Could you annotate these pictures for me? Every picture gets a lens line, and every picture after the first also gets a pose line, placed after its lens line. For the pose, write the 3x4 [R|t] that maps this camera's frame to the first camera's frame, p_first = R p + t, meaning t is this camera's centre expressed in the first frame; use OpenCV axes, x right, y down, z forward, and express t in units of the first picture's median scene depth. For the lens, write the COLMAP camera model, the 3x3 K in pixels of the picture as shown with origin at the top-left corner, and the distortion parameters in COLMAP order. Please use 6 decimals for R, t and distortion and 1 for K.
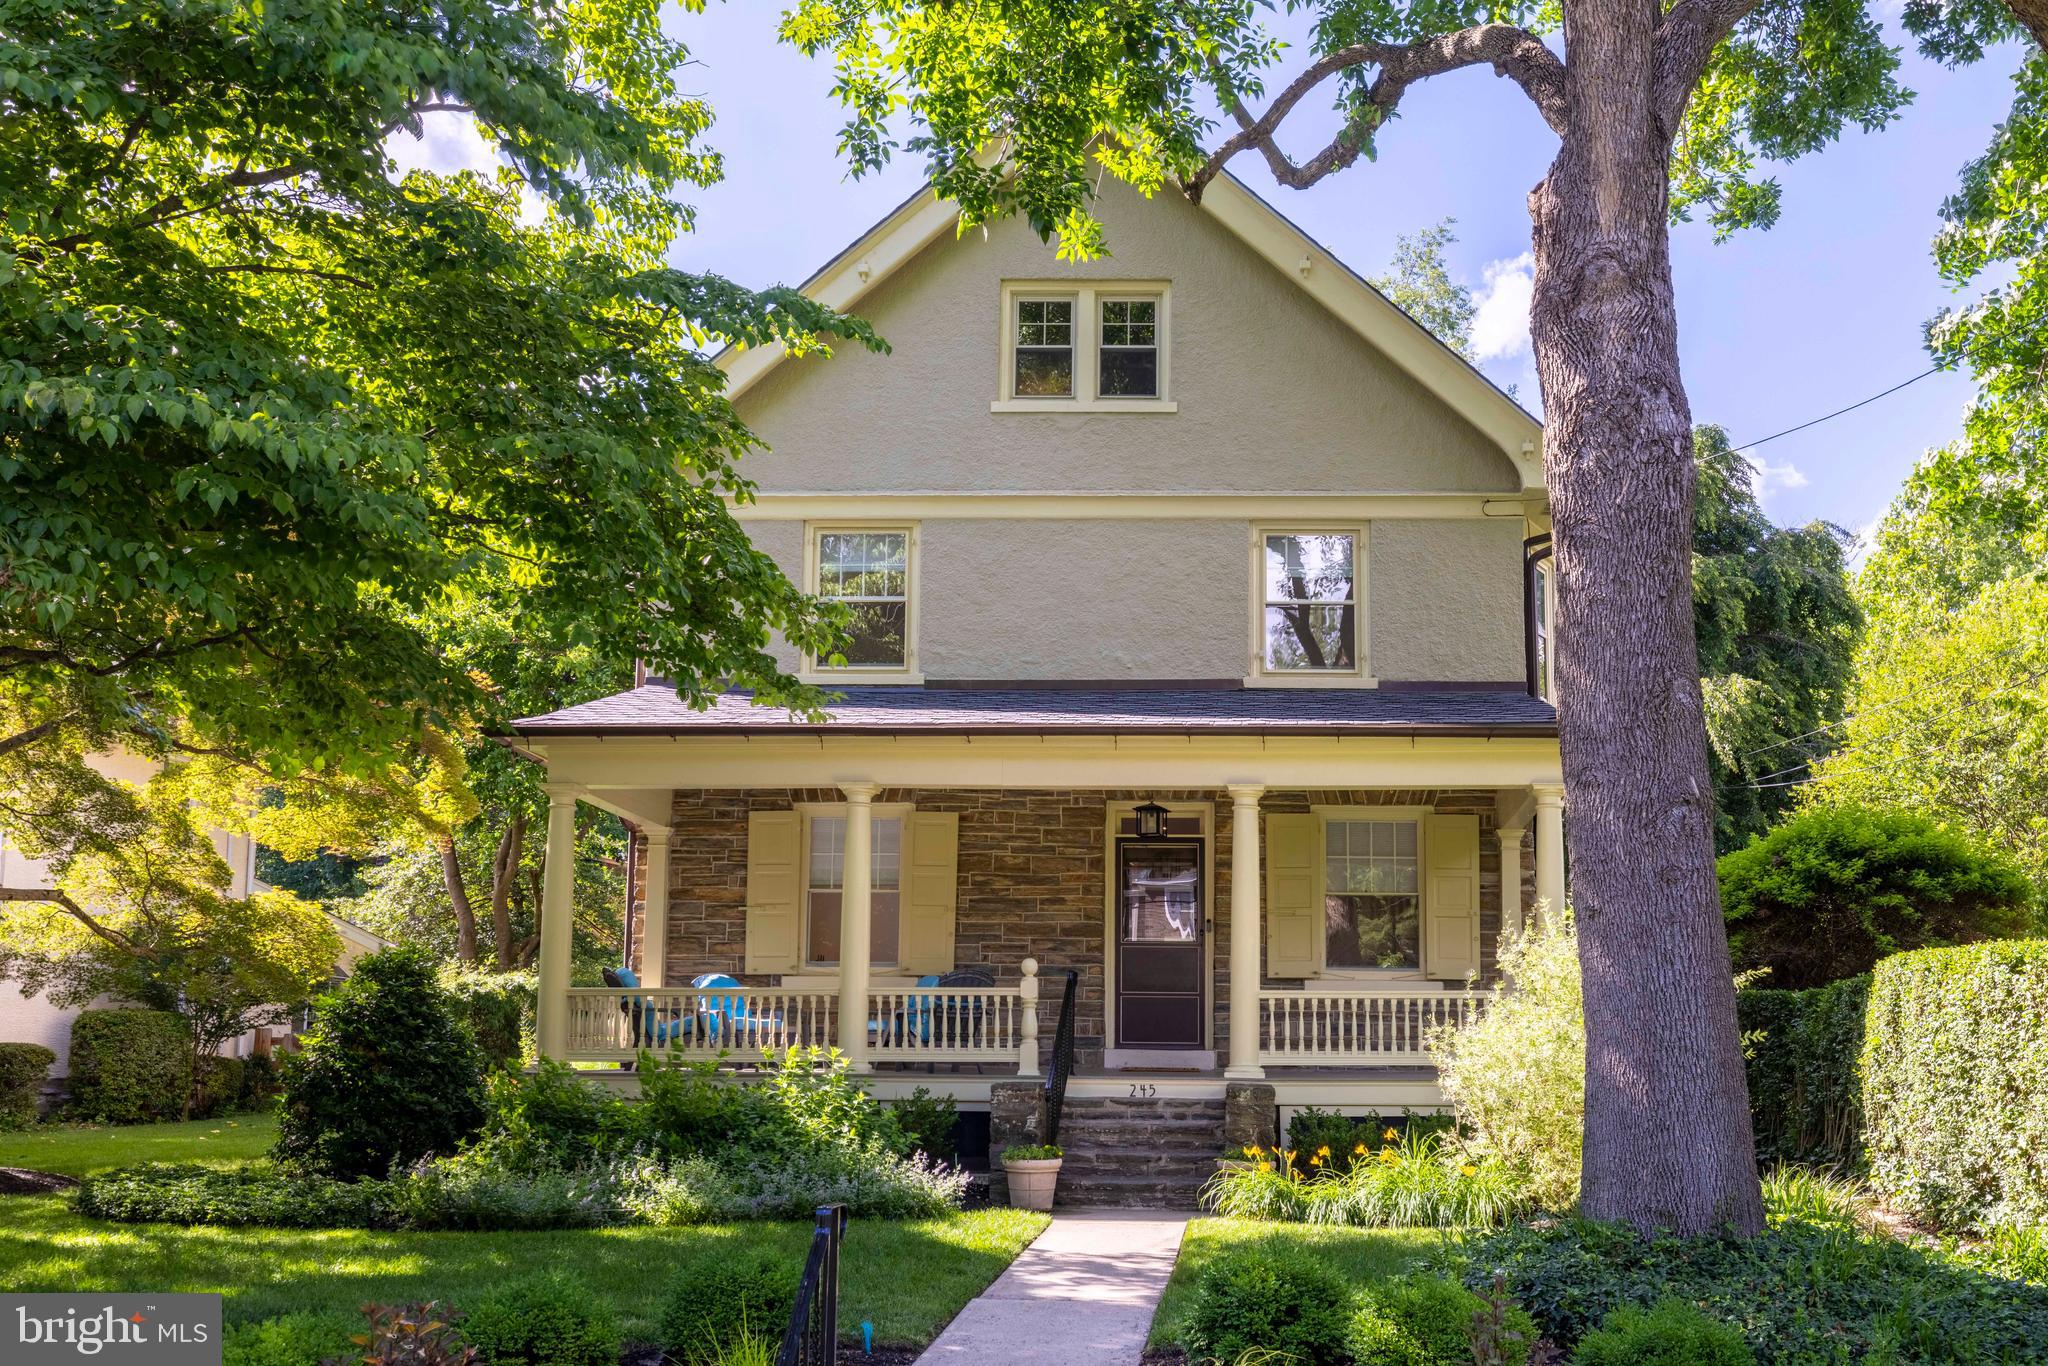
lens RADIAL K [[3425.9, 0, 1031.2], [0, 3425.9, 684.4], [0, 0, 1]] dist [0.039214, 0.000000]
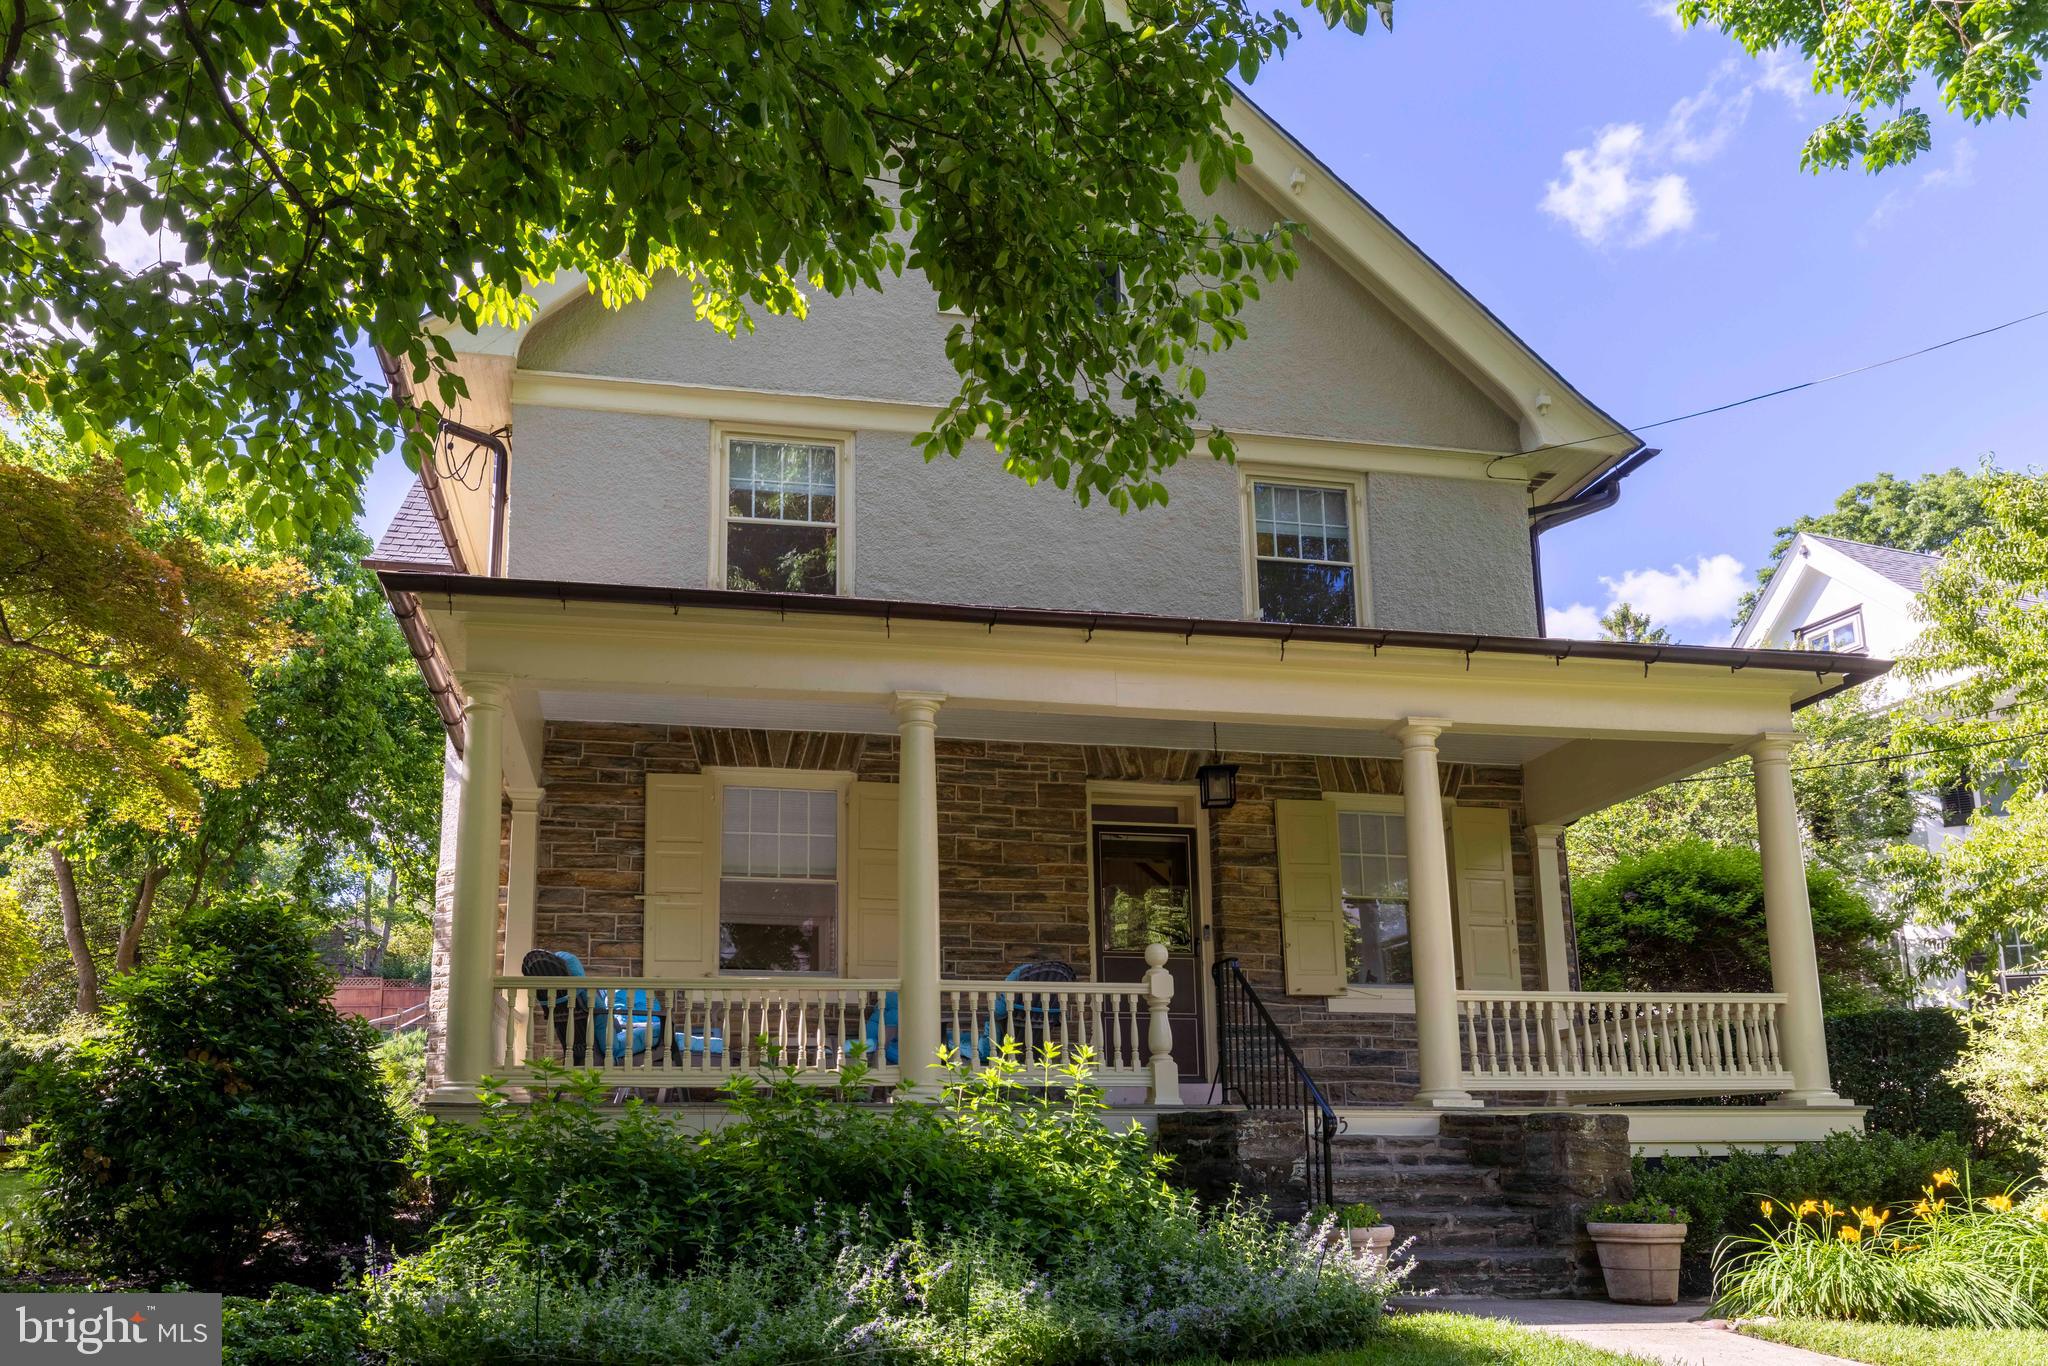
lens RADIAL K [[2194.6, 0, 1015.5], [0, 2194.6, 751.9], [0, 0, 1]] dist [-0.004998, 0.000000]
pose [[0.954229, 0.045673, 0.295570, -0.164925], [-0.025357, 0.997067, -0.072208, 0.072723], [-0.298001, 0.061409, 0.952588, 0.556805]]
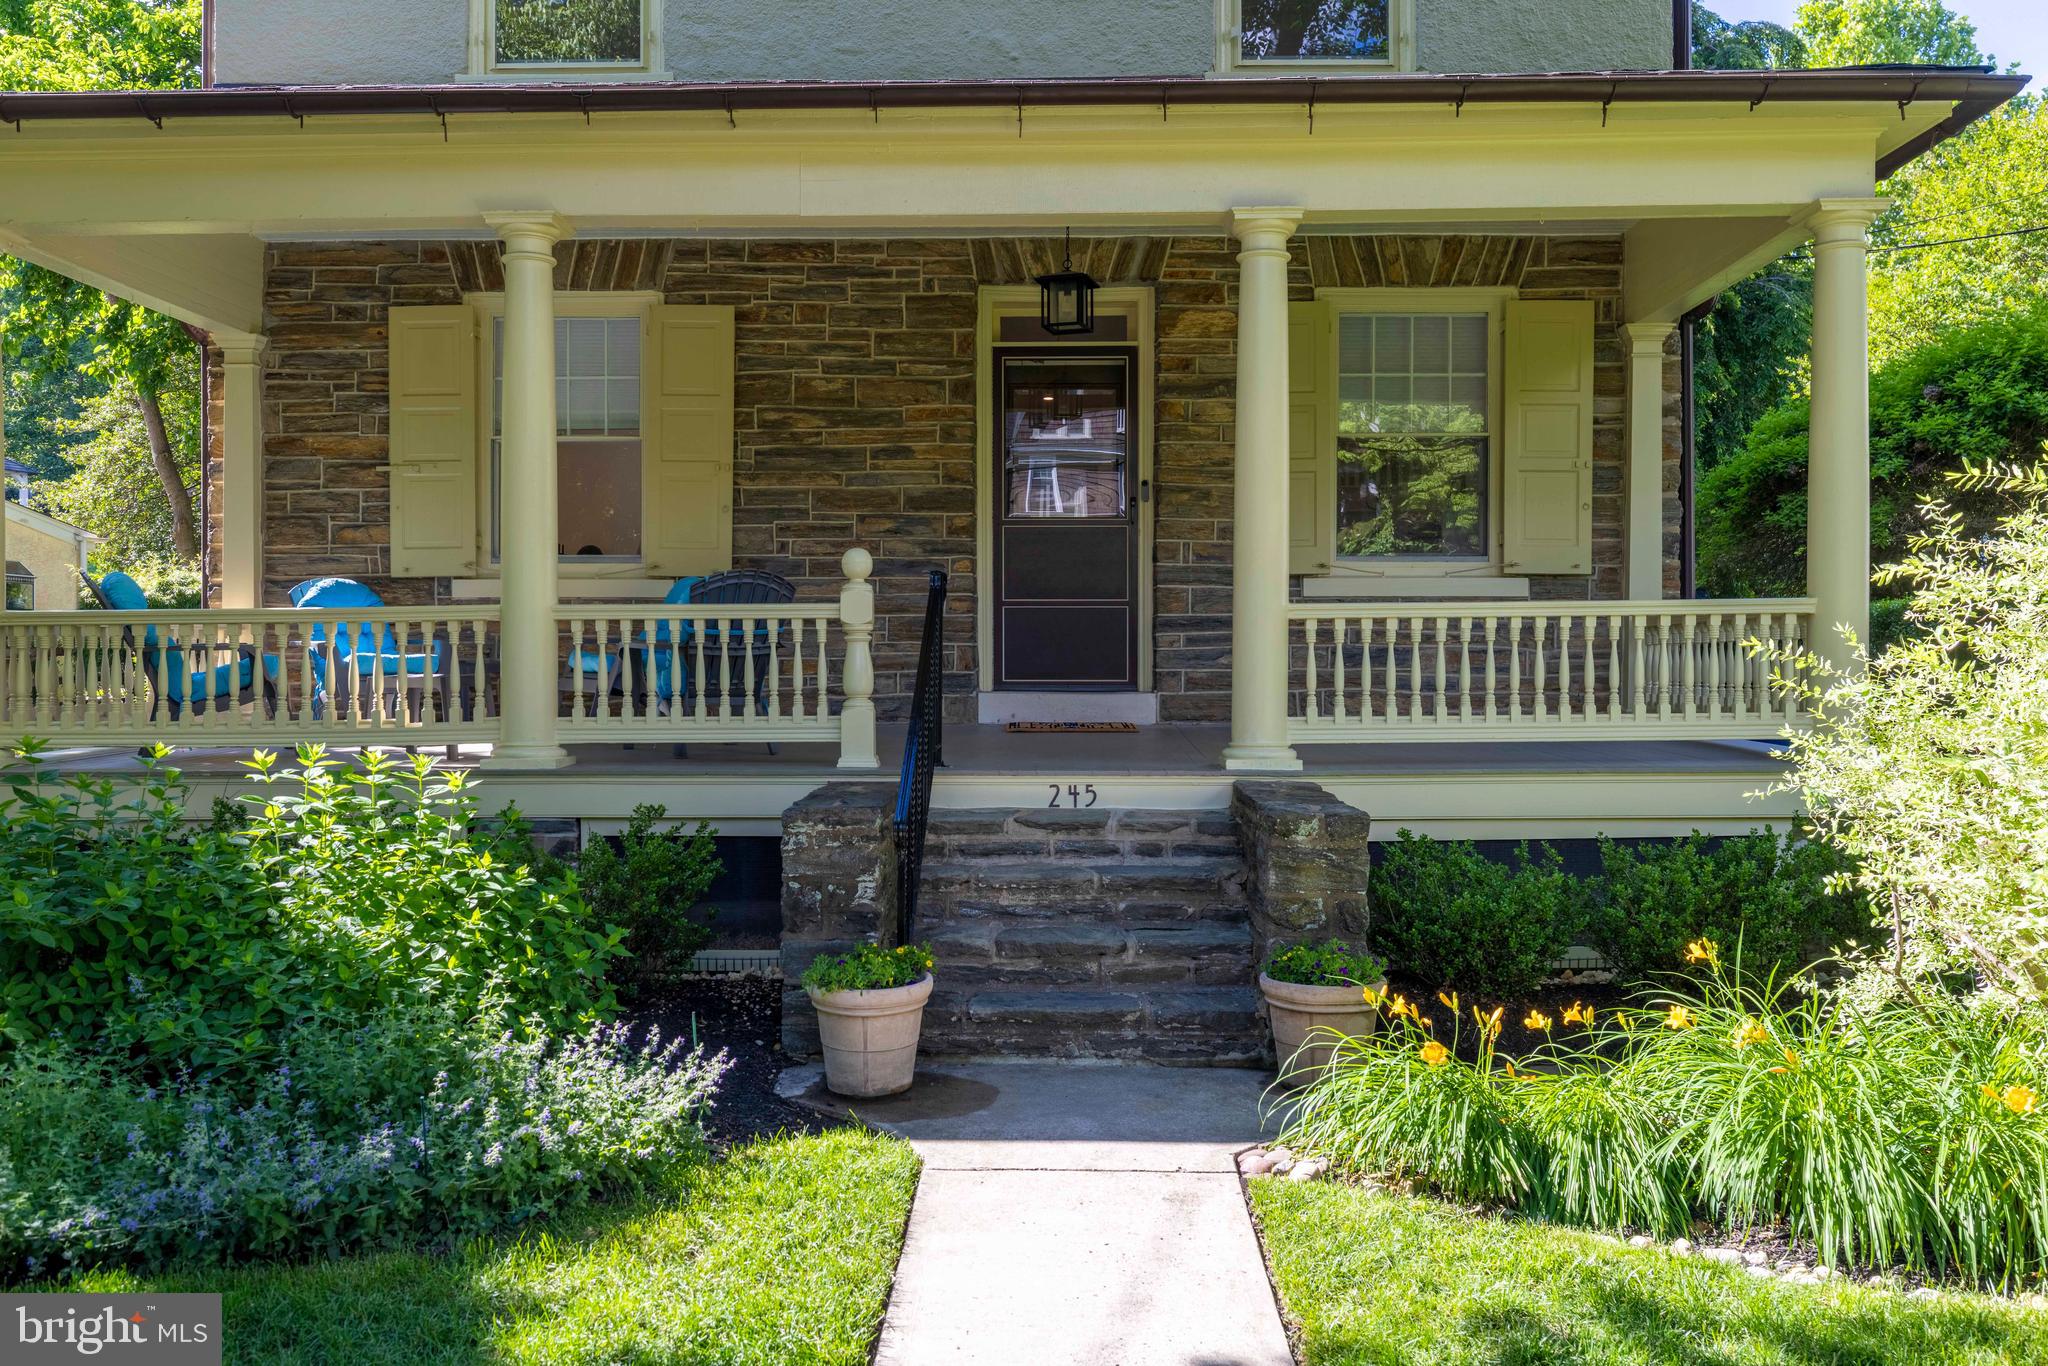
lens RADIAL K [[2519.7, 0, 931.6], [0, 2519.7, 898.7], [0, 0, 1]] dist [0.007525, 0.000000]
pose [[0.999462, -0.013675, 0.029800, -0.001214], [0.006845, 0.975875, 0.218223, 0.046986], [-0.032065, -0.217902, 0.975444, 0.595700]]
